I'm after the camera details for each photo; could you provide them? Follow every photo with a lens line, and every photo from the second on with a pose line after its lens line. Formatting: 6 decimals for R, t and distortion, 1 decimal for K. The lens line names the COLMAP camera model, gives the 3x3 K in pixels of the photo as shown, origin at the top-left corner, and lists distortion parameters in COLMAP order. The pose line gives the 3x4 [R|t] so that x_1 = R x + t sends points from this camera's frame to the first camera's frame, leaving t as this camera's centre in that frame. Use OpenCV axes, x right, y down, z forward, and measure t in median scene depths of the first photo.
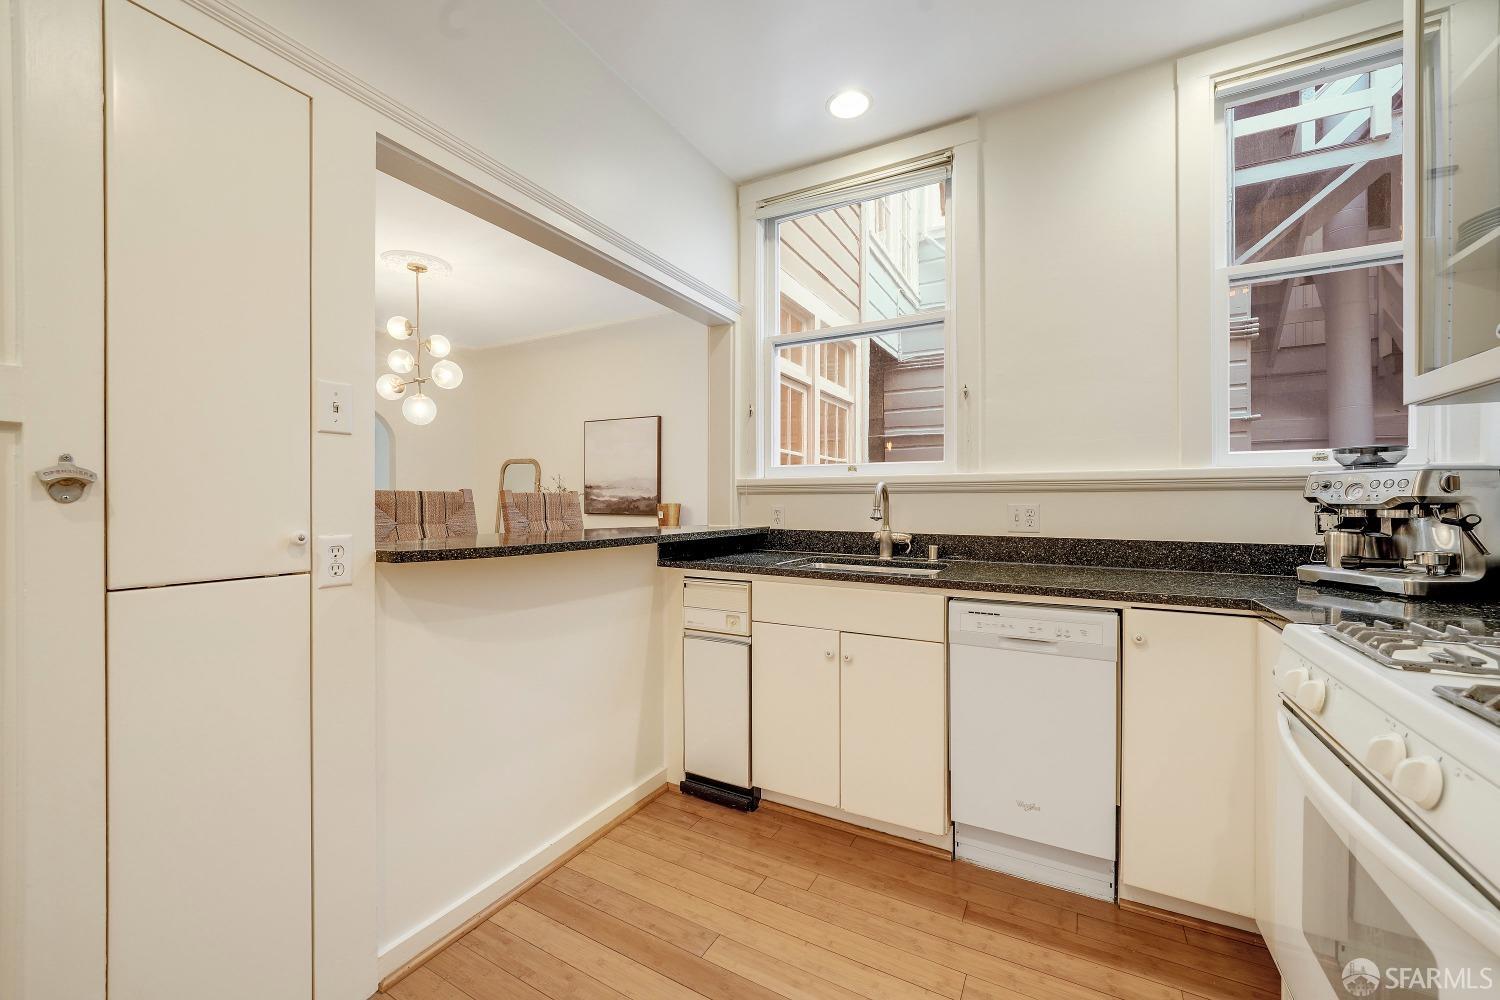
lens RADIAL K [[592.4, 0, 743.1], [0, 592.4, 502.1], [0, 0, 1]] dist [-0.004178, 0.000044]
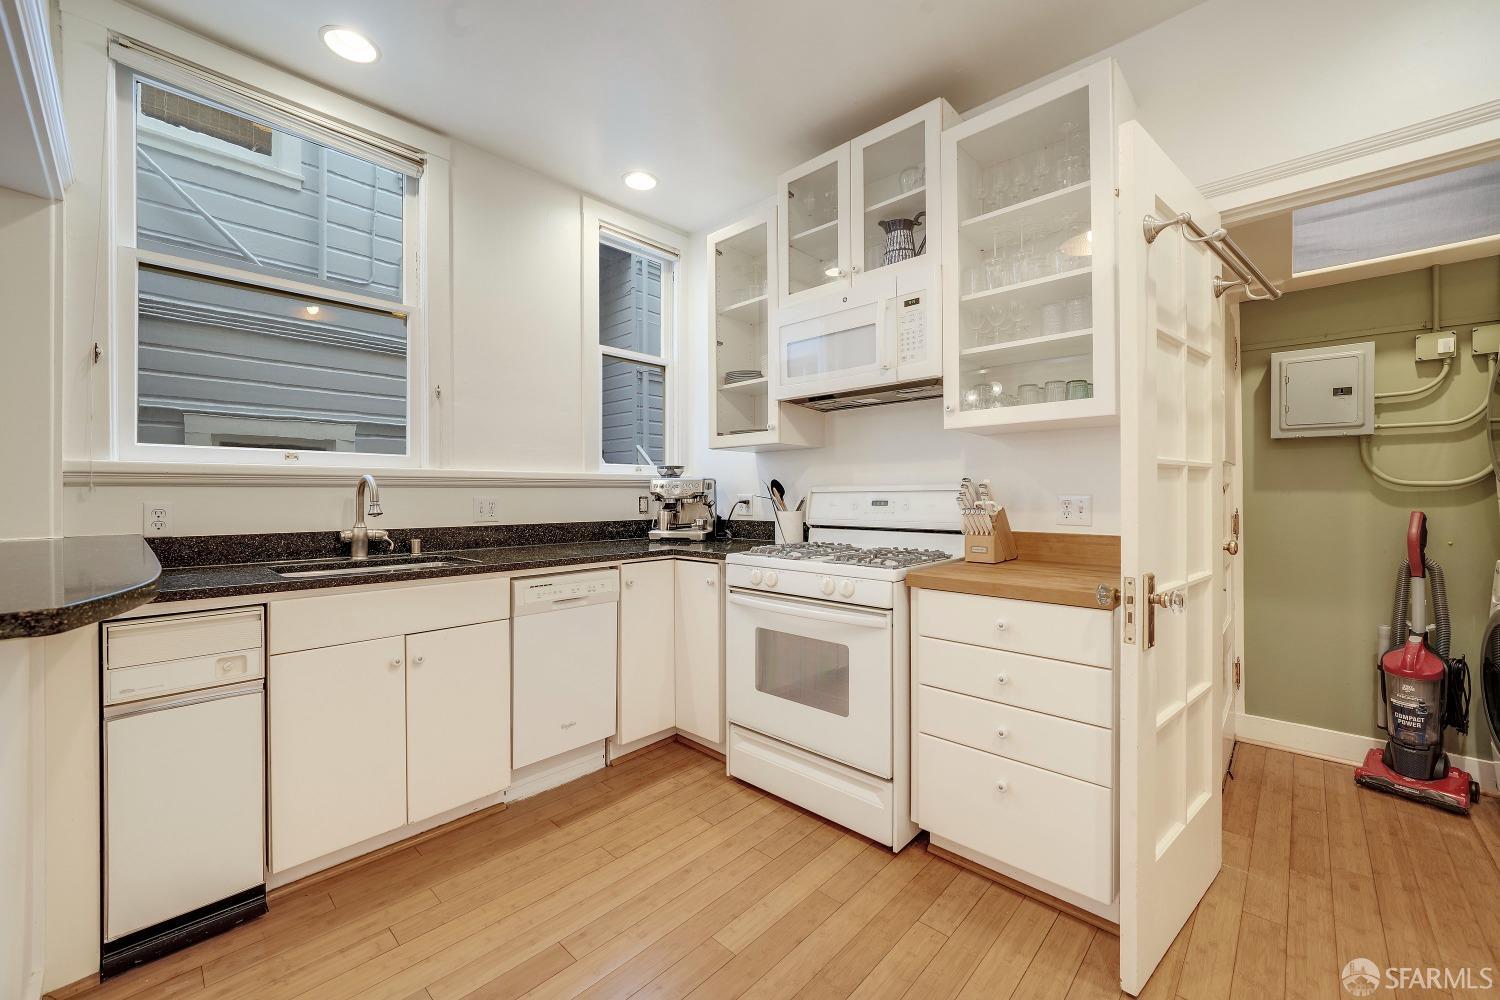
lens RADIAL K [[592.4, 0, 745.4], [0, 592.4, 493.8], [0, 0, 1]] dist [-0.004178, 0.000044]
pose [[0.241273, -0.000952, 0.970457, -0.639770], [0.004360, 0.999990, -0.000103, -0.002357], [-0.970448, 0.004256, 0.241275, 0.264818]]
